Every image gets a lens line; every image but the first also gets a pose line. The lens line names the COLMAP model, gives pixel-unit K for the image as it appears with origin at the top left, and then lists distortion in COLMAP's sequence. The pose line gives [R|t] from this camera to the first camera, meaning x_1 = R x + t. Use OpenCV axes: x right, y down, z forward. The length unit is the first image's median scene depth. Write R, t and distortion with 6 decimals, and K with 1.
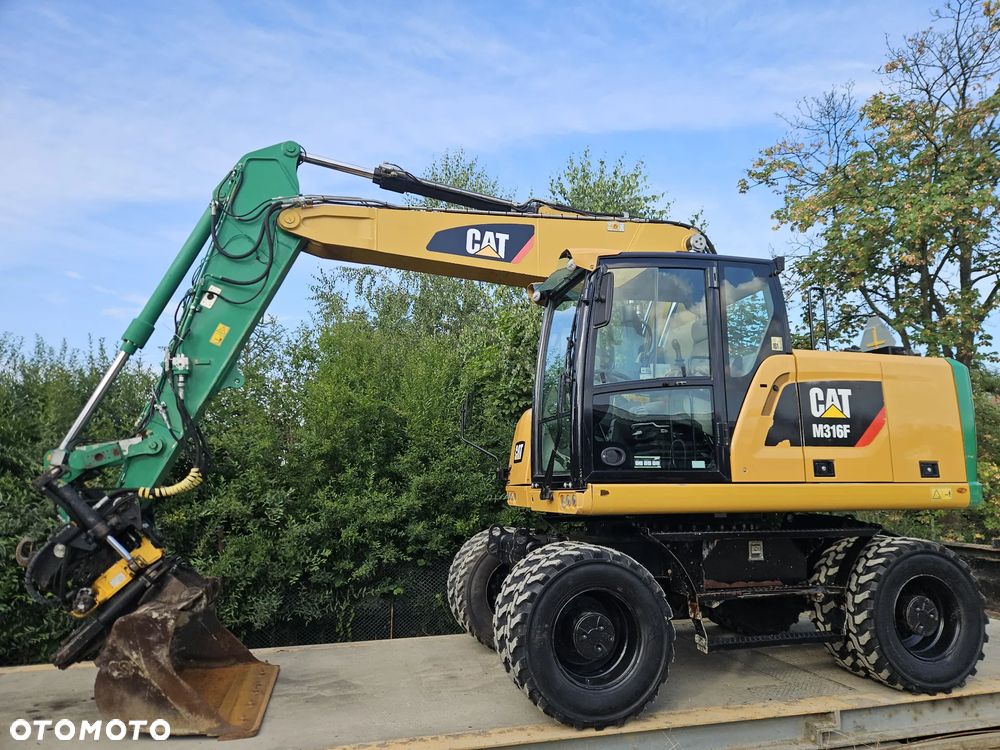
lens RADIAL K [[672.5, 0, 500.0], [0, 672.5, 375.0], [0, 0, 1]] dist [0.062251, -0.049060]
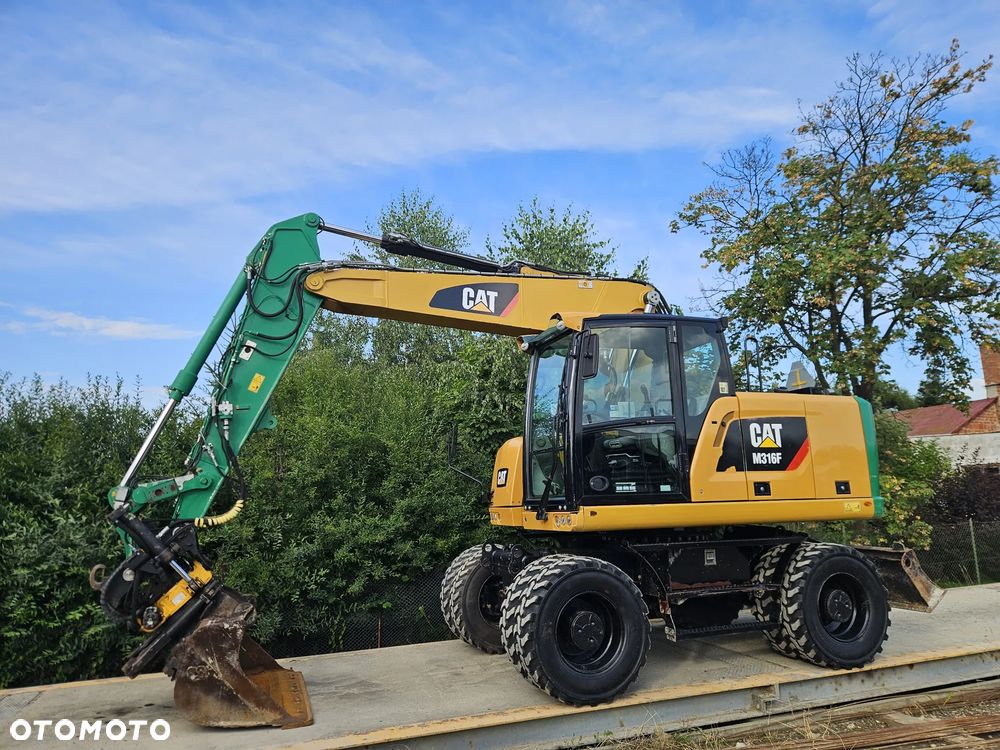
lens RADIAL K [[677.5, 0, 484.8], [0, 677.5, 381.6], [0, 0, 1]] dist [0.061689, -0.045559]
pose [[0.996101, -0.007194, 0.087924, -0.130325], [0.008281, 0.999894, -0.012000, -0.045492], [-0.087828, 0.012681, 0.996055, -0.191167]]
